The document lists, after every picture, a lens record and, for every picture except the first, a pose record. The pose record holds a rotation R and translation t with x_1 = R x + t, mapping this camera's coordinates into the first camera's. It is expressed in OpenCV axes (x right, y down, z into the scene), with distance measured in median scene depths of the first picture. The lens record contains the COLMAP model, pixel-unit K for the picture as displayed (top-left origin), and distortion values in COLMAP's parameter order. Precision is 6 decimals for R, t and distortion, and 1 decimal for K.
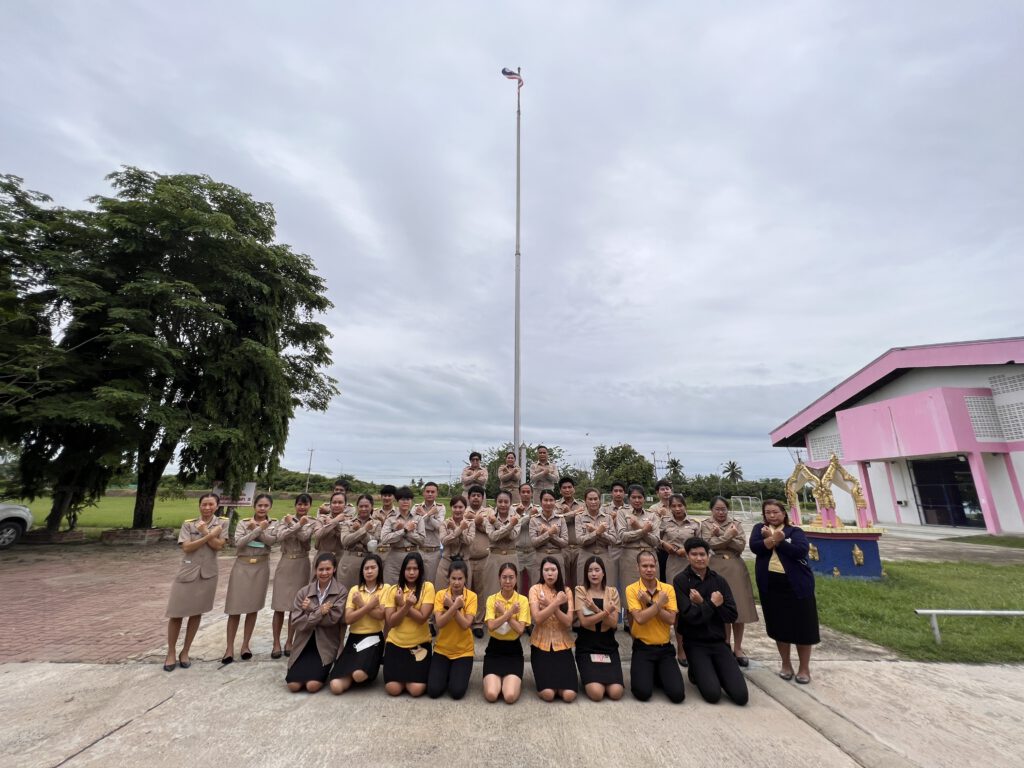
lens RADIAL K [[414.7, 0, 509.1], [0, 414.7, 374.0], [0, 0, 1]] dist [-0.000634, -0.000311]
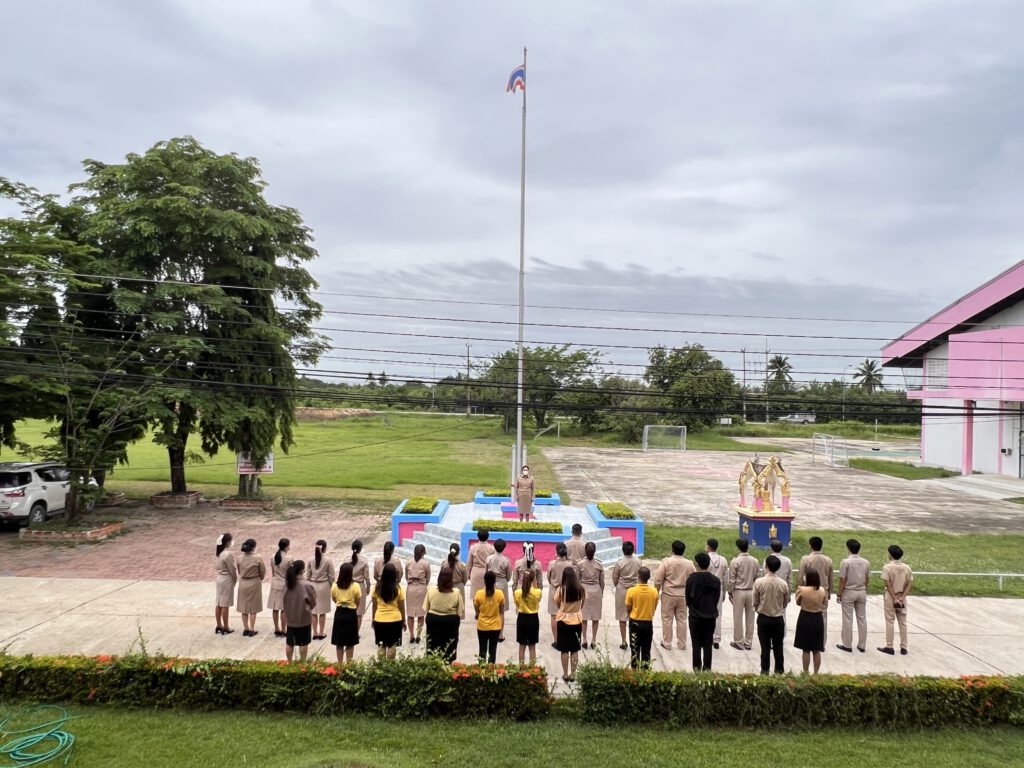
lens RADIAL K [[702.4, 0, 501.1], [0, 702.4, 363.5], [0, 0, 1]] dist [0.001285, 0.002517]
pose [[0.999400, 0.004032, -0.034397, 0.018879], [0.004290, 0.971138, 0.238481, -0.292863], [0.034366, -0.238485, 0.970538, -0.507814]]
